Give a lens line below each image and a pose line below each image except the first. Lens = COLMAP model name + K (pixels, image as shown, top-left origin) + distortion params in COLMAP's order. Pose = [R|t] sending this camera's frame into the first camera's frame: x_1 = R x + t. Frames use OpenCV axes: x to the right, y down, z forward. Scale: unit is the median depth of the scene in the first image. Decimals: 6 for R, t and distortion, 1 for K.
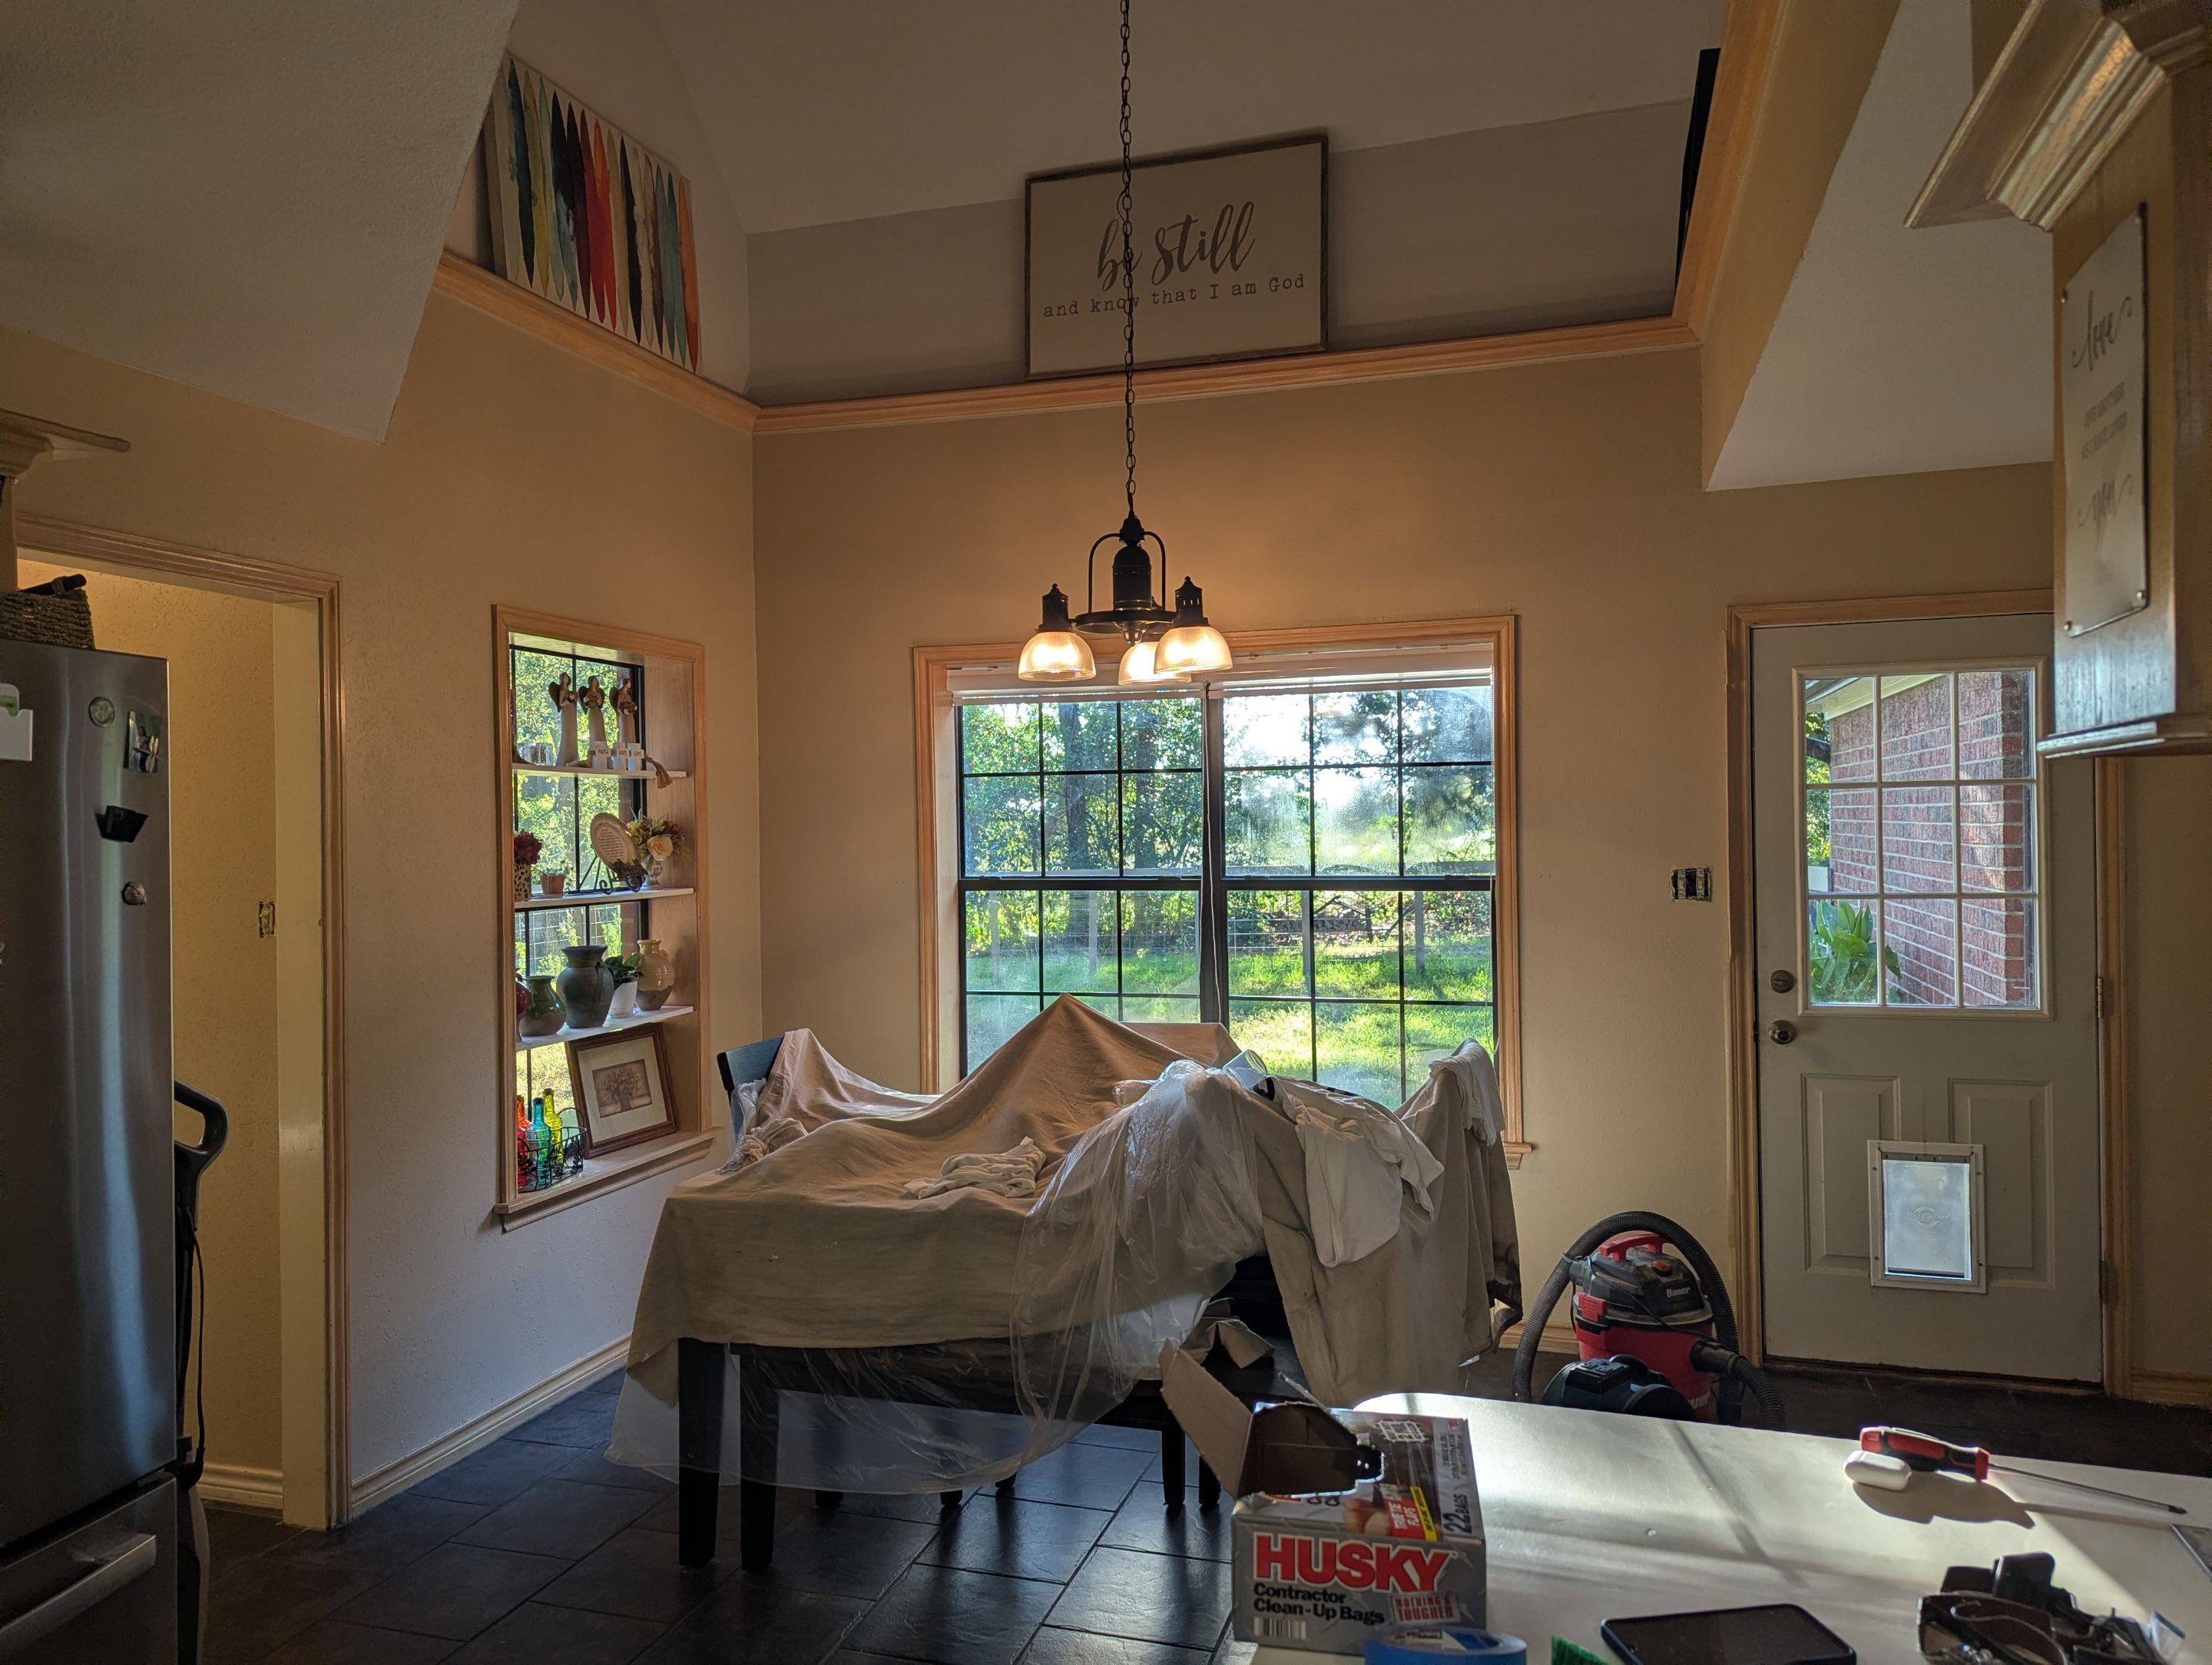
lens RADIAL K [[1568.7, 0, 1110.1], [0, 1568.7, 826.2], [0, 0, 1]] dist [0.064373, -0.063849]
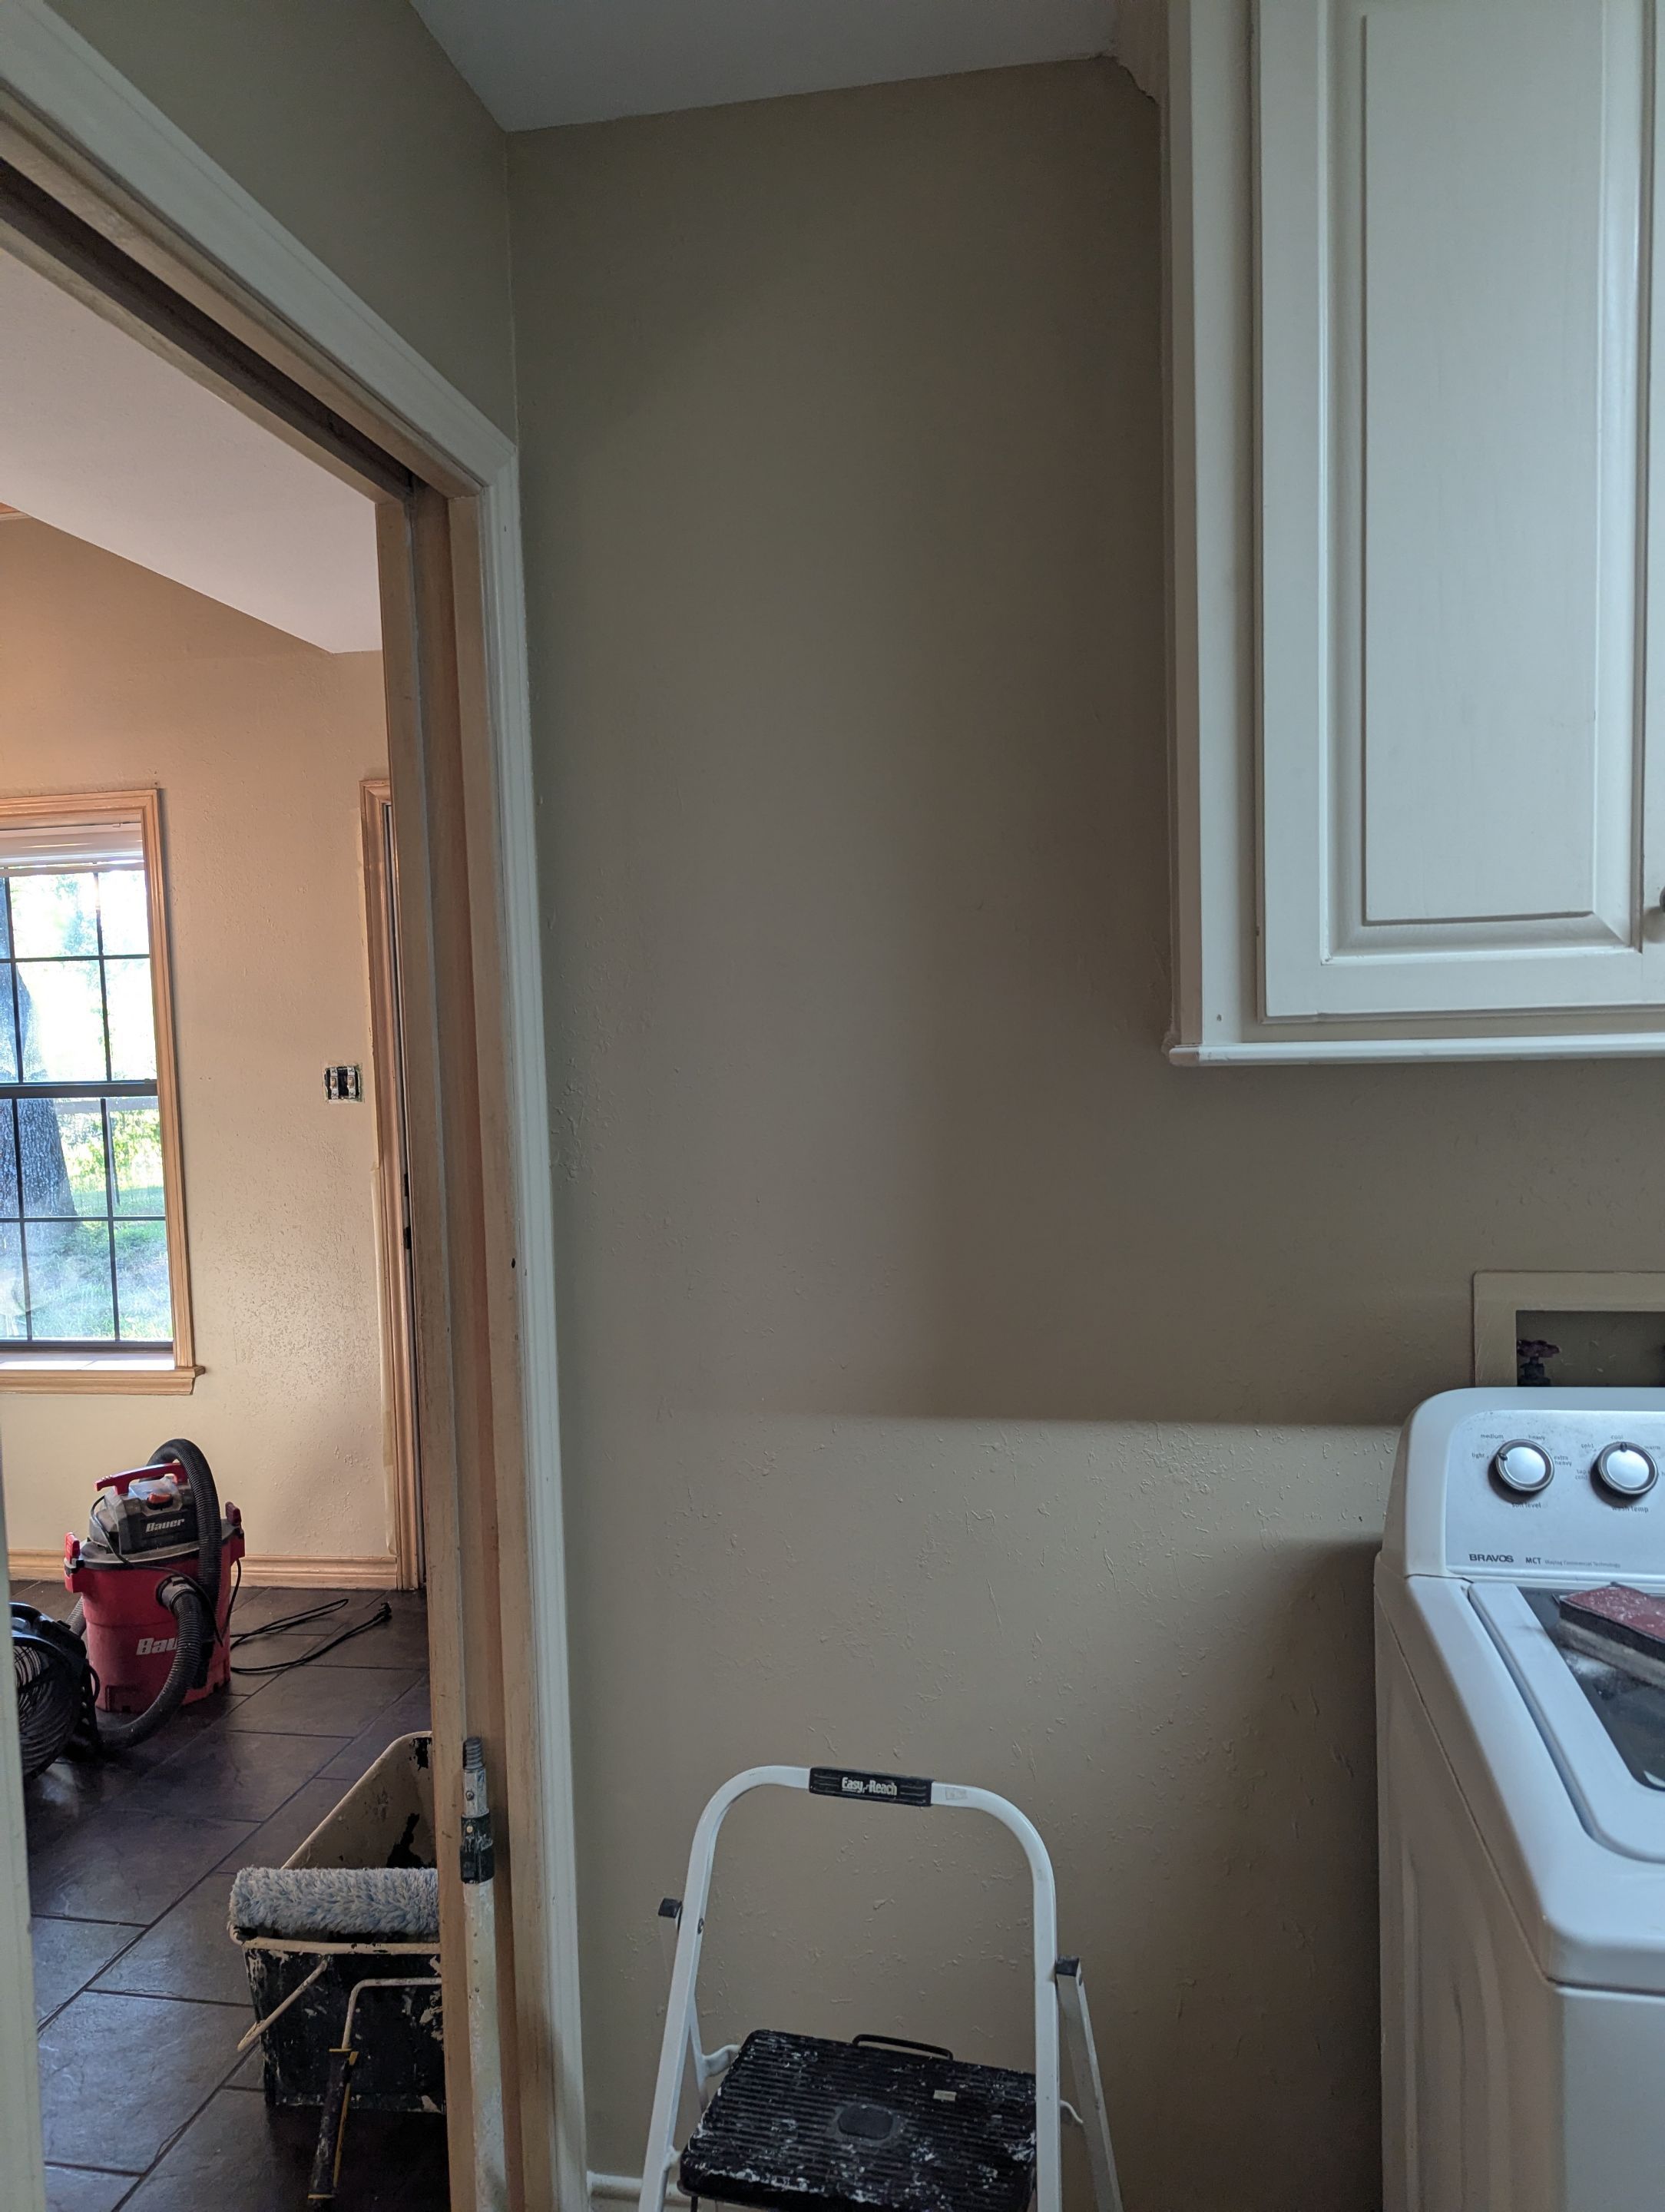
lens RADIAL K [[1568.7, 0, 833.6], [0, 1568.7, 1113.9], [0, 0, 1]] dist [0.064373, -0.063849]
pose [[0.993925, -0.020197, 0.108192, 0.553572], [0.015576, 0.998937, 0.043387, 0.019019], [-0.108953, -0.041438, 0.993183, 0.047767]]
